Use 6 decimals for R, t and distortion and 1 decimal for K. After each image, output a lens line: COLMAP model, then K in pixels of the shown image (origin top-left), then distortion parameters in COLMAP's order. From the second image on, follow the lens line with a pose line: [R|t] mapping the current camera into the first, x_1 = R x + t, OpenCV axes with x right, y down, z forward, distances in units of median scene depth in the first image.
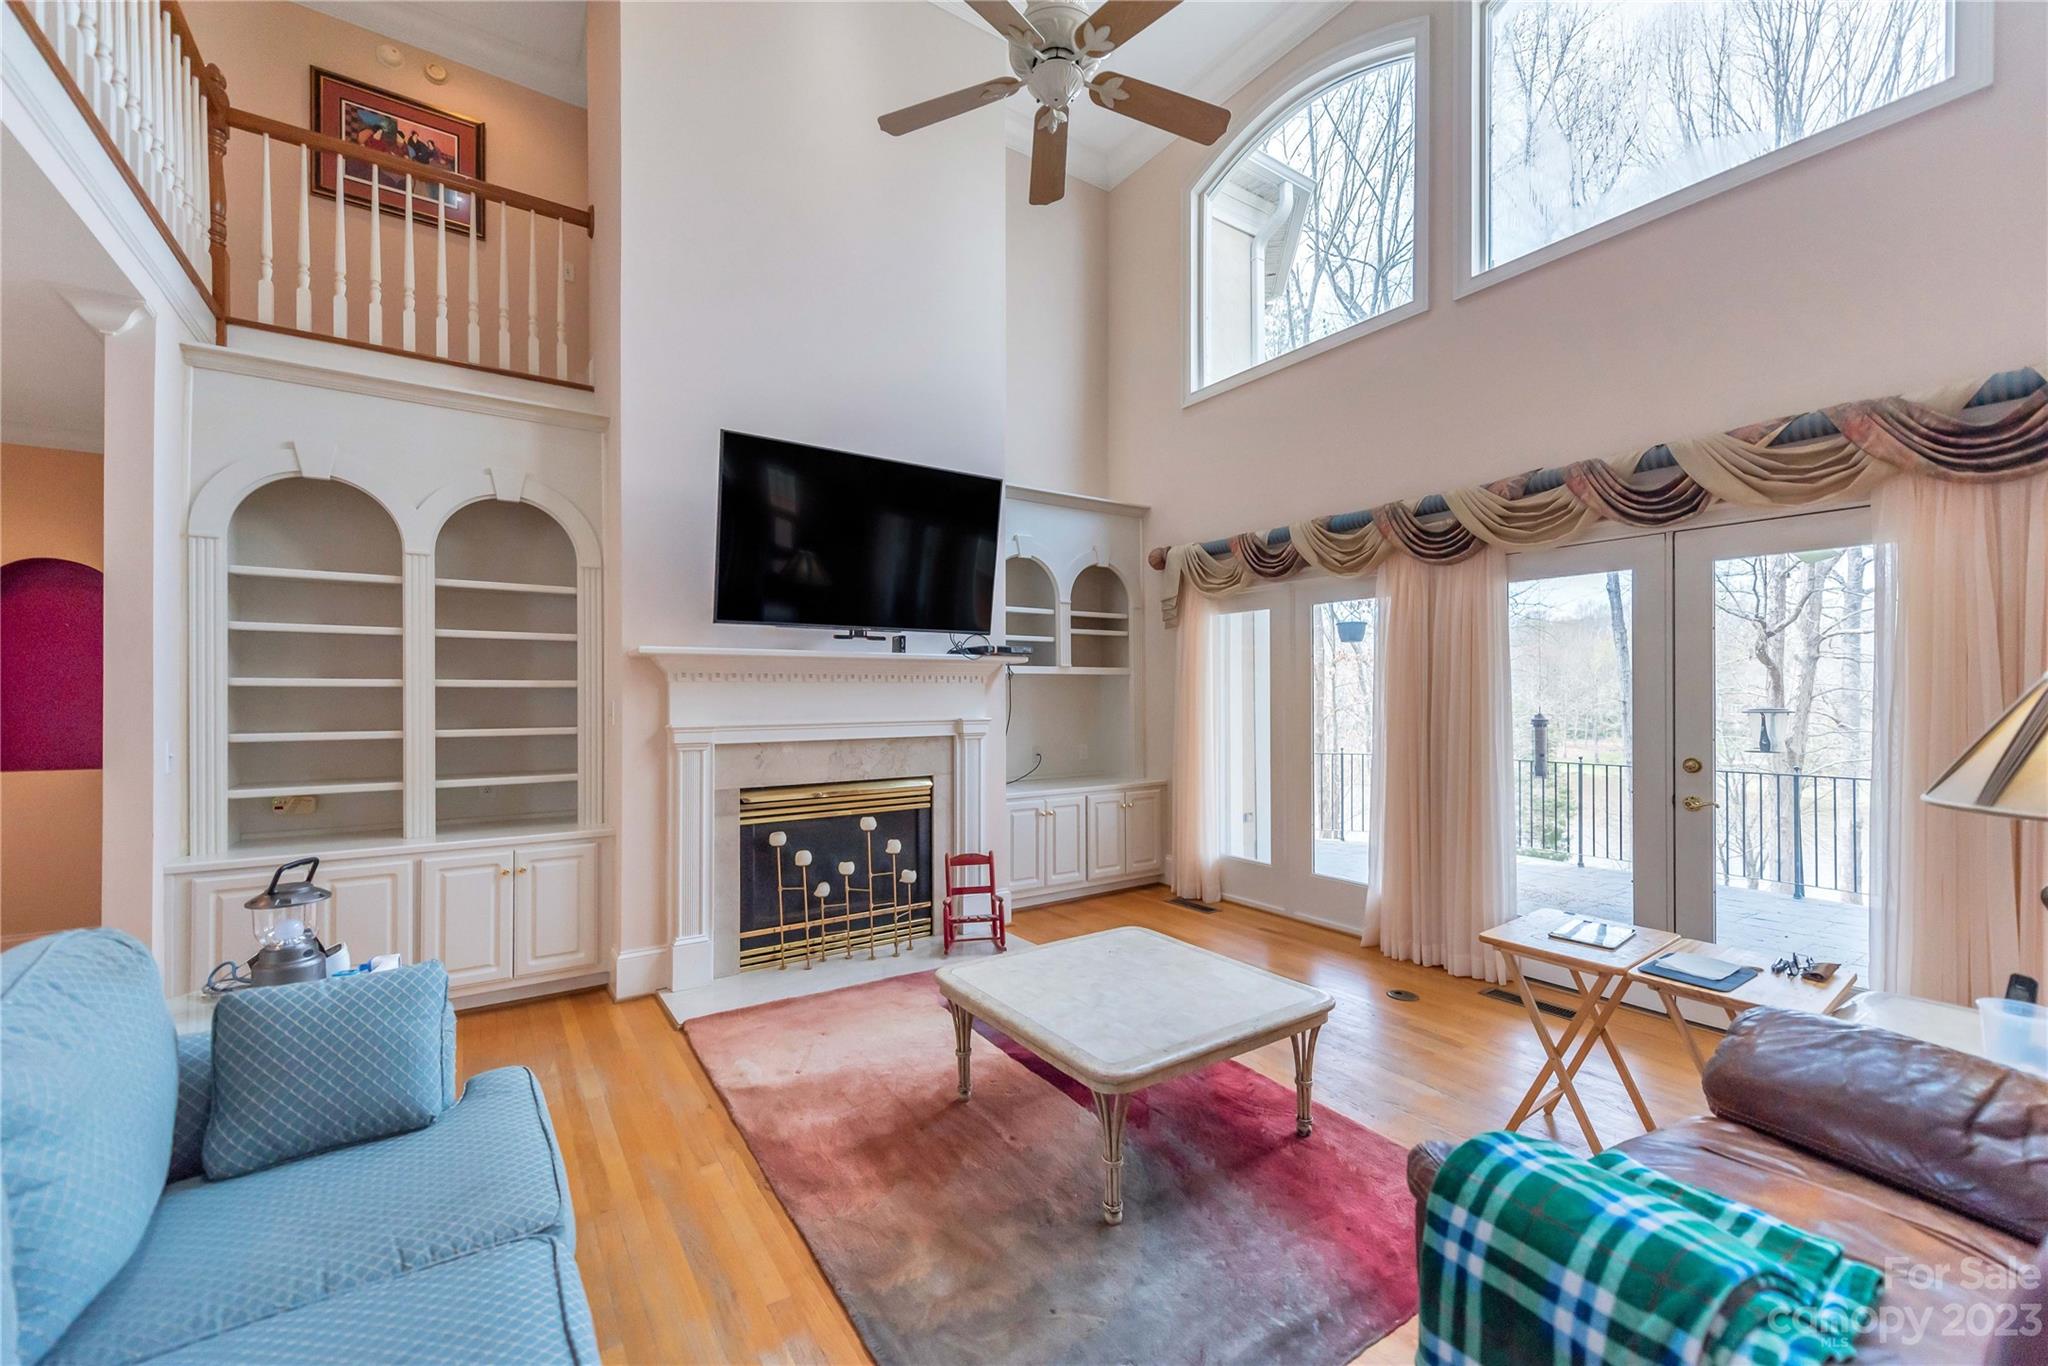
lens RADIAL K [[810.7, 0, 1019.5], [0, 810.7, 692.2], [0, 0, 1]] dist [-0.000019, -0.000085]
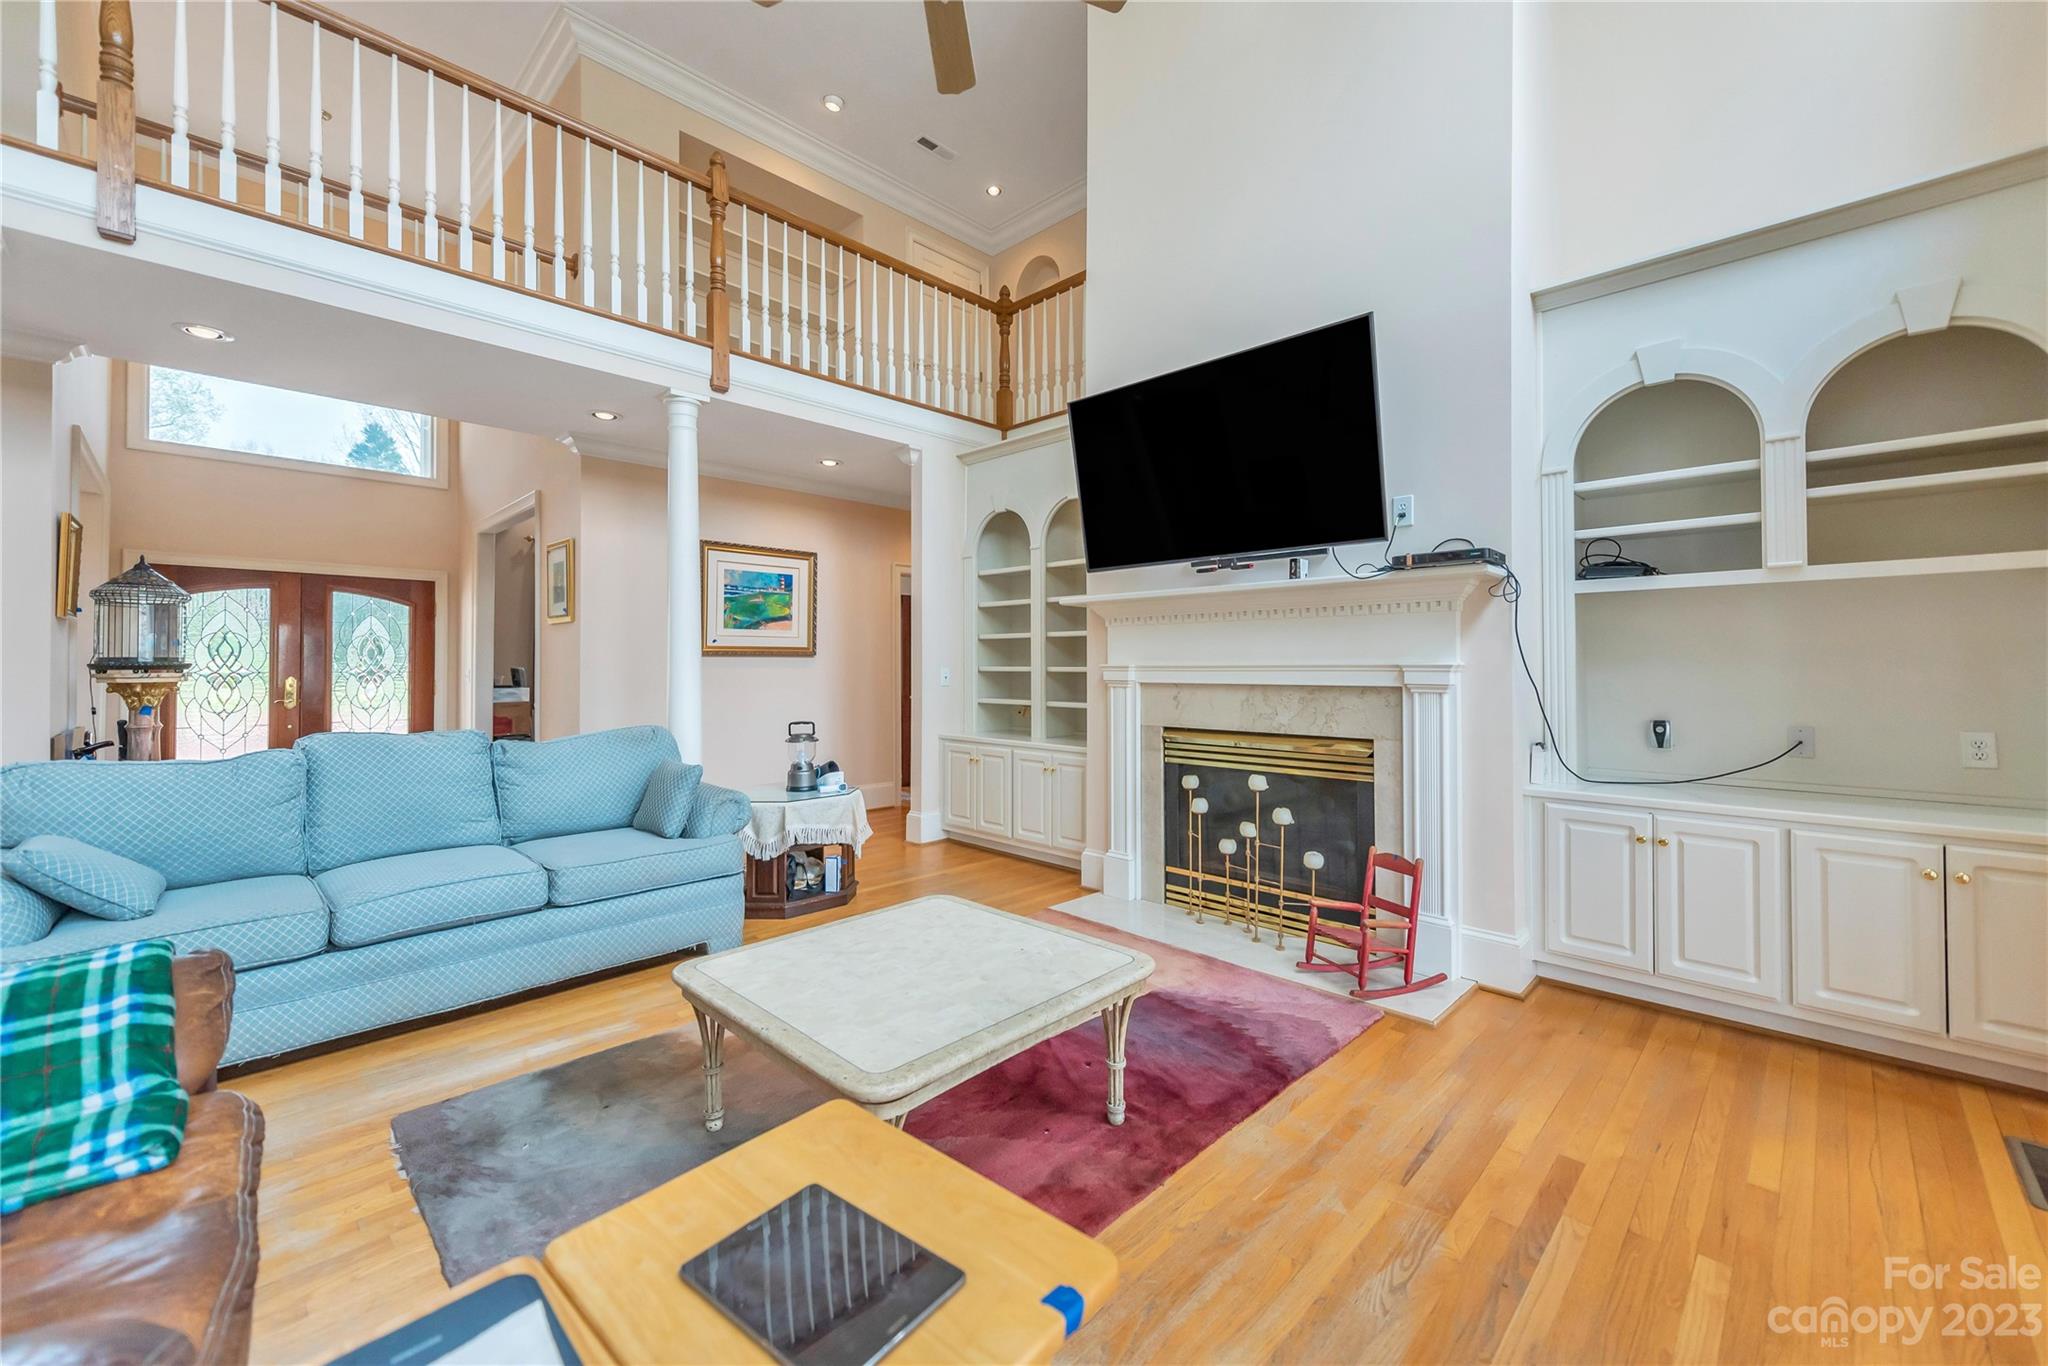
lens RADIAL K [[810.7, 0, 1003.2], [0, 810.7, 652.3], [0, 0, 1]] dist [-0.000019, -0.000085]
pose [[0.189775, -0.004151, -0.981819, 0.576578], [0.012238, 0.999923, -0.001863, 0.020776], [0.981751, -0.011662, 0.189812, 0.546279]]
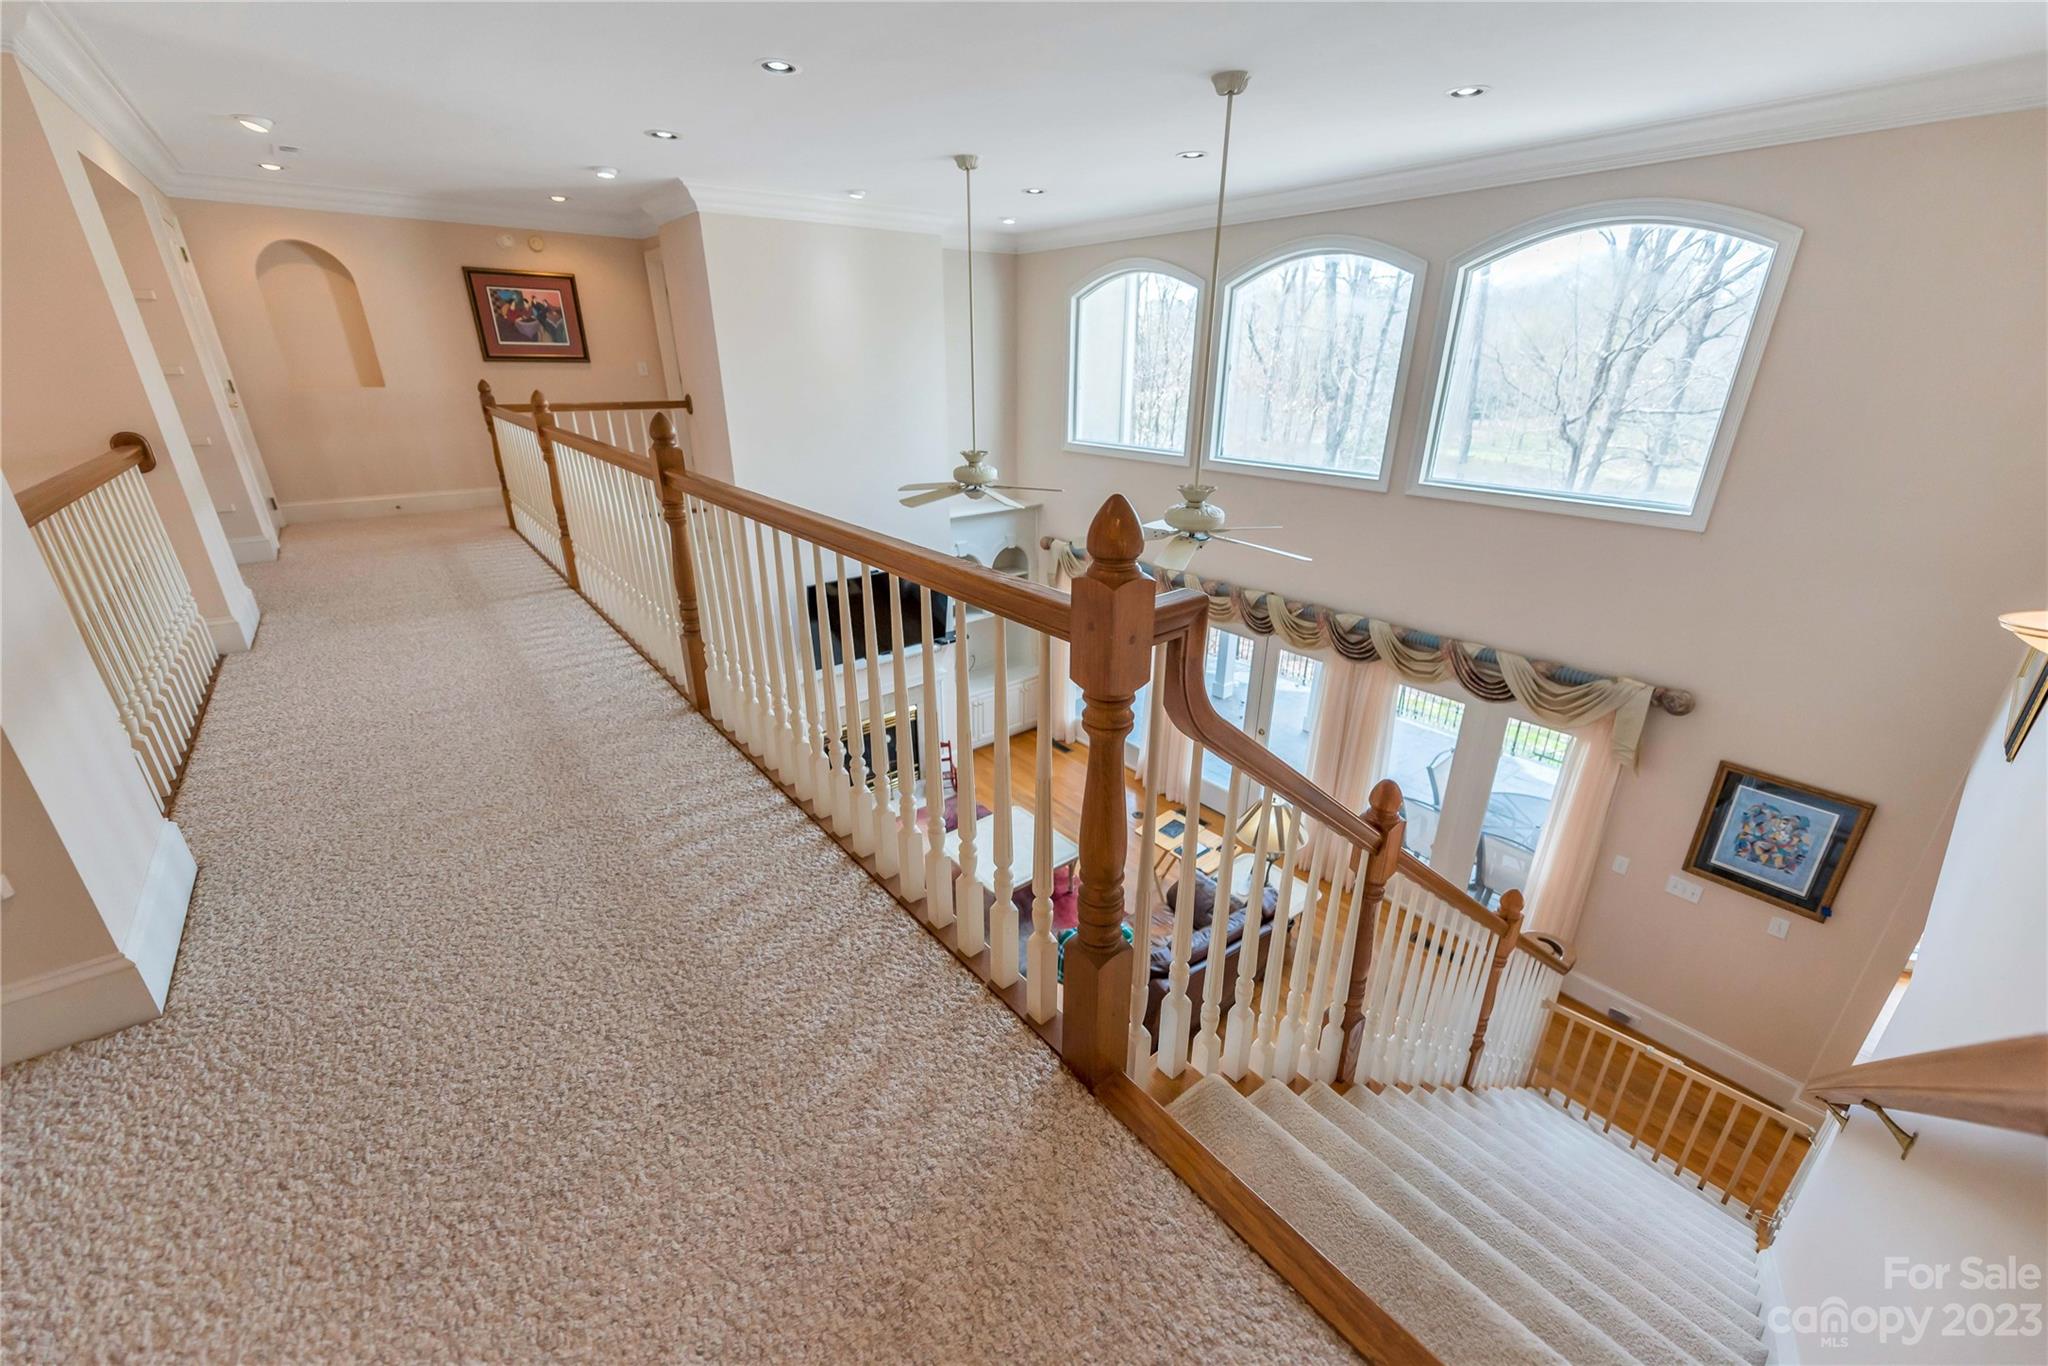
lens RADIAL K [[810.7, 0, 1023.7], [0, 810.7, 680.1], [0, 0, 1]] dist [-0.000019, -0.000085]
pose [[0.996647, -0.026939, 0.077264, -0.005159], [-0.005049, 0.922207, 0.386664, -0.697381], [-0.081669, -0.385758, 0.918978, -0.744337]]
